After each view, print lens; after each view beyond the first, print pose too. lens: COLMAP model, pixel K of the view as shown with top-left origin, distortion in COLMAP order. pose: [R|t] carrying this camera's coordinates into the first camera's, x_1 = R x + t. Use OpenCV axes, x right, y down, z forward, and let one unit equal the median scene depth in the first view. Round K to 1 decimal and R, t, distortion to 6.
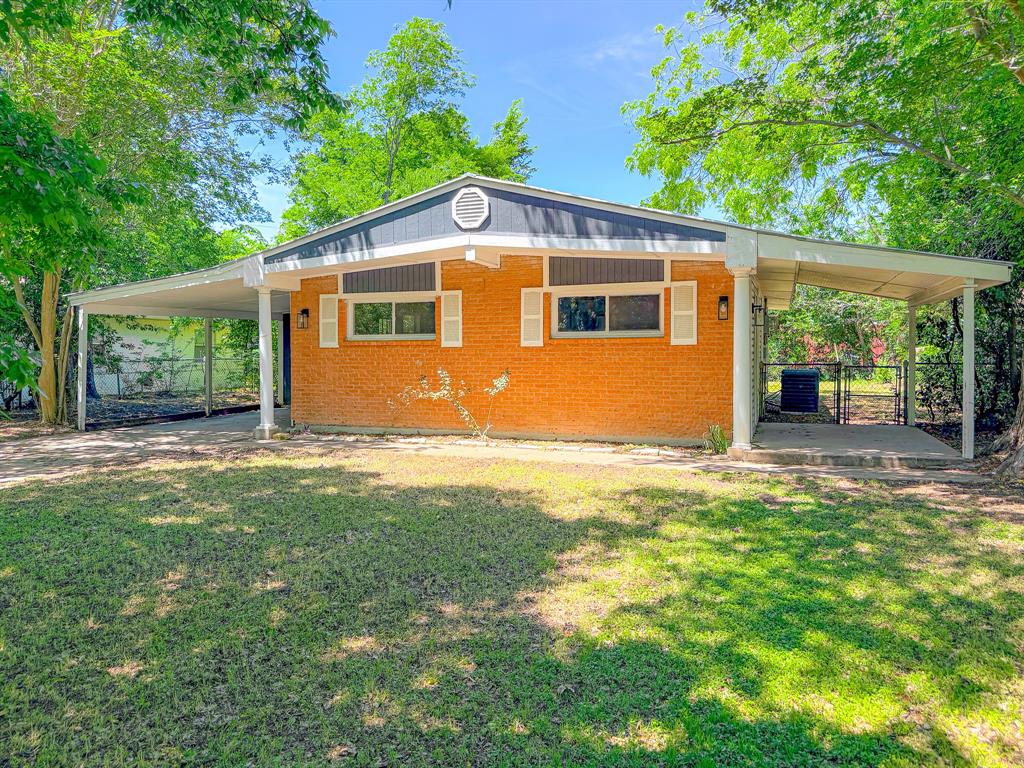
lens RADIAL K [[777.4, 0, 516.2], [0, 777.4, 353.6], [0, 0, 1]] dist [0.030912, -0.040876]
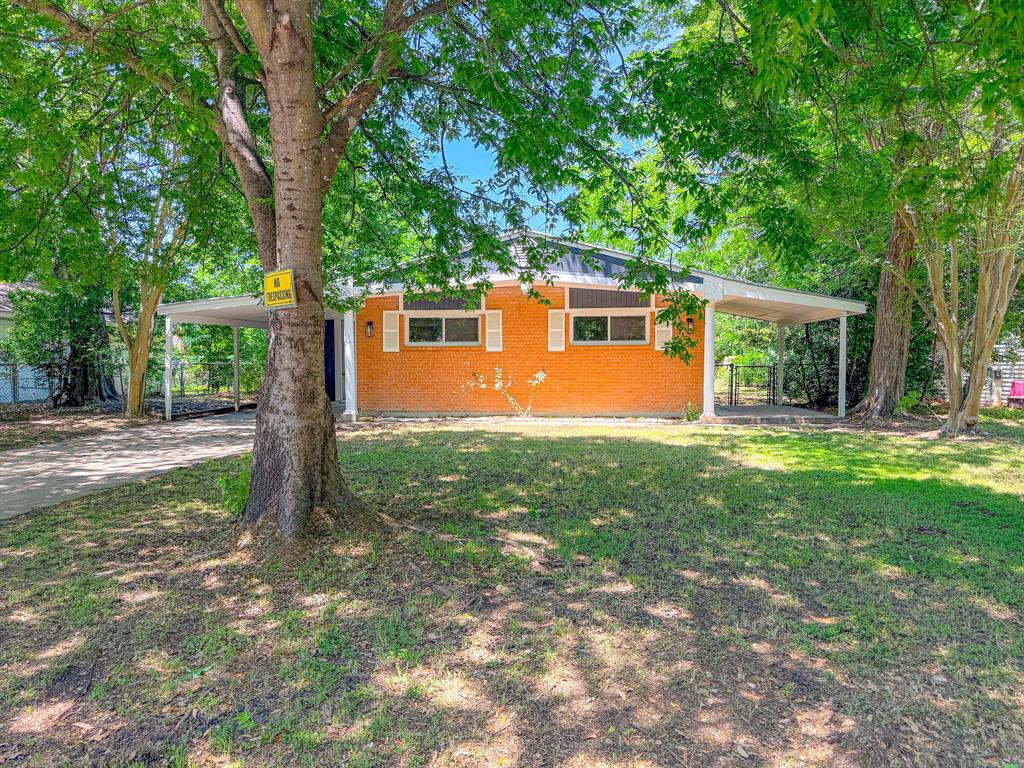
lens RADIAL K [[777.4, 0, 516.4], [0, 777.4, 384.1], [0, 0, 1]] dist [0.030912, -0.040876]
pose [[0.960649, -0.004381, 0.277730, -0.438341], [-0.000876, 0.999823, 0.018802, 0.024031], [-0.277763, -0.018305, 0.960475, -0.331206]]
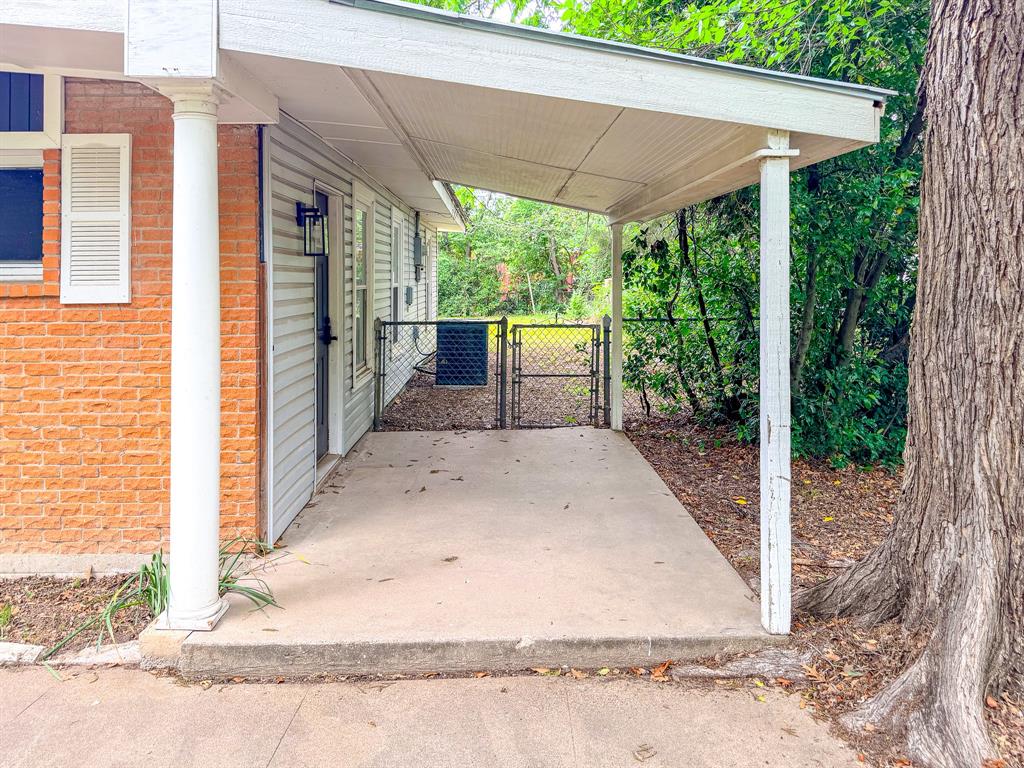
lens RADIAL K [[777.4, 0, 516.0], [0, 777.4, 380.9], [0, 0, 1]] dist [0.030912, -0.040876]
pose [[0.935186, -0.049819, 0.350636, 0.251925], [0.004183, 0.991541, 0.129725, -0.021276], [-0.354133, -0.119851, 0.927483, 0.528970]]
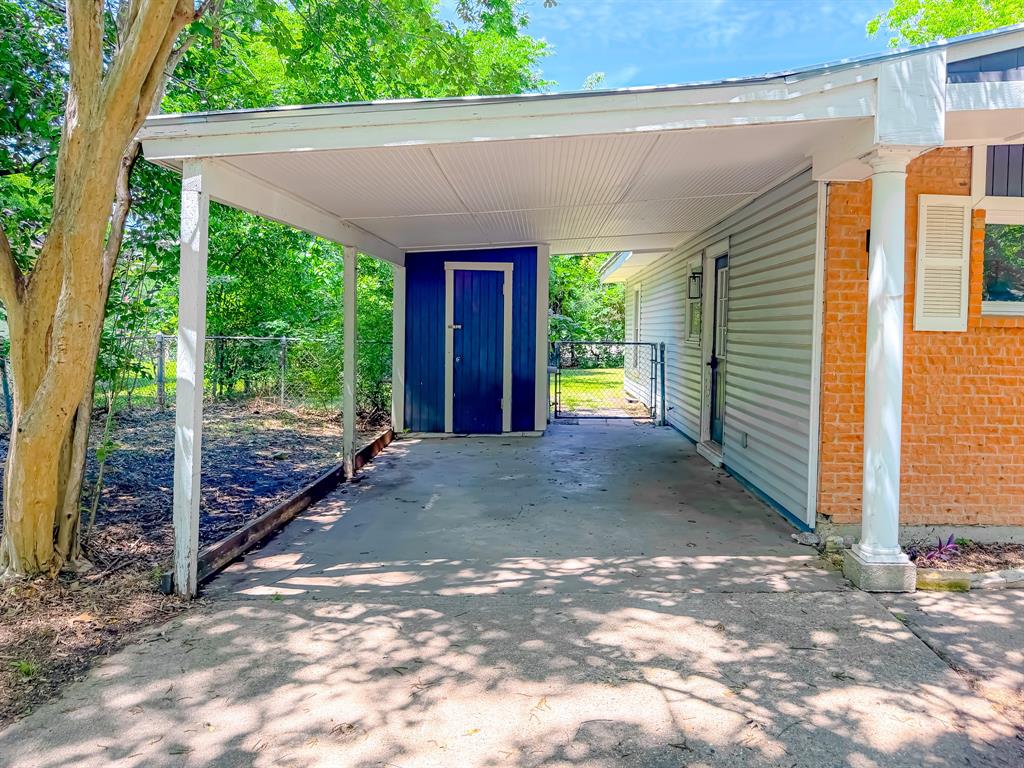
lens RADIAL K [[777.4, 0, 620.8], [0, 777.4, 372.3], [0, 0, 1]] dist [0.030912, -0.040876]
pose [[0.901043, -0.004033, 0.433710, -0.616057], [-0.017583, 0.998795, 0.045816, -0.002320], [-0.433372, -0.048908, 0.899887, 0.774603]]
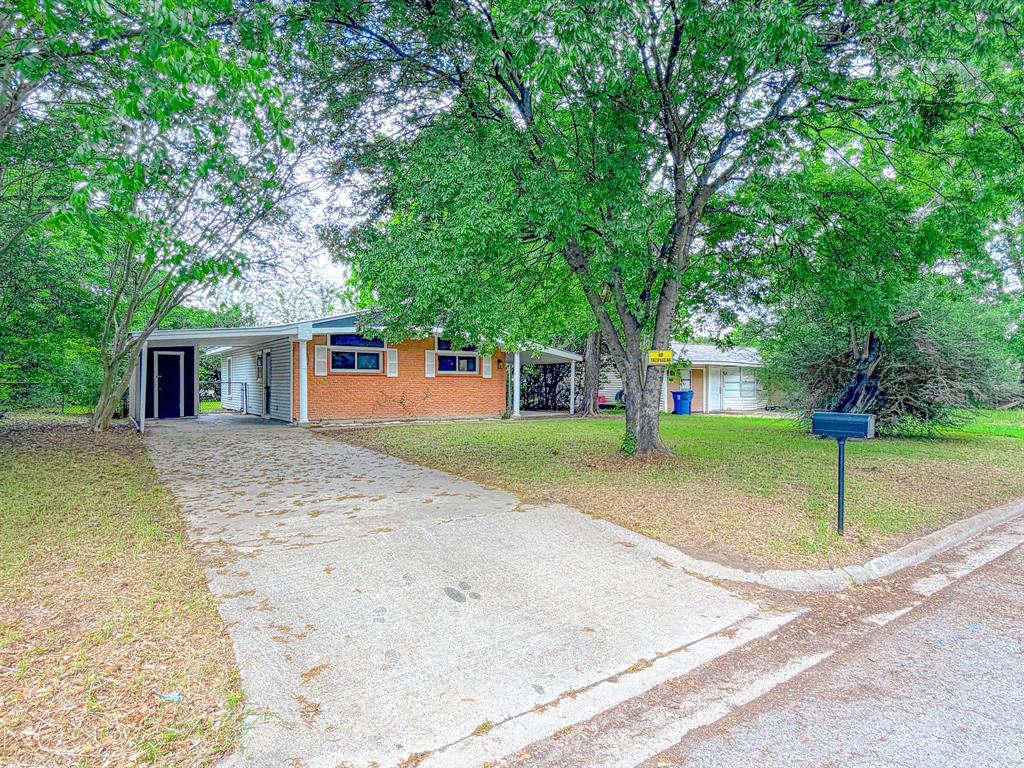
lens RADIAL K [[564.3, 0, 507.9], [0, 564.3, 390.5], [0, 0, 1]] dist [-0.009056, -0.000798]
pose [[0.570474, -0.001635, 0.821314, -1.136992], [-0.001344, 0.999995, 0.002924, 0.023096], [-0.821314, -0.002772, 0.570469, -0.069084]]
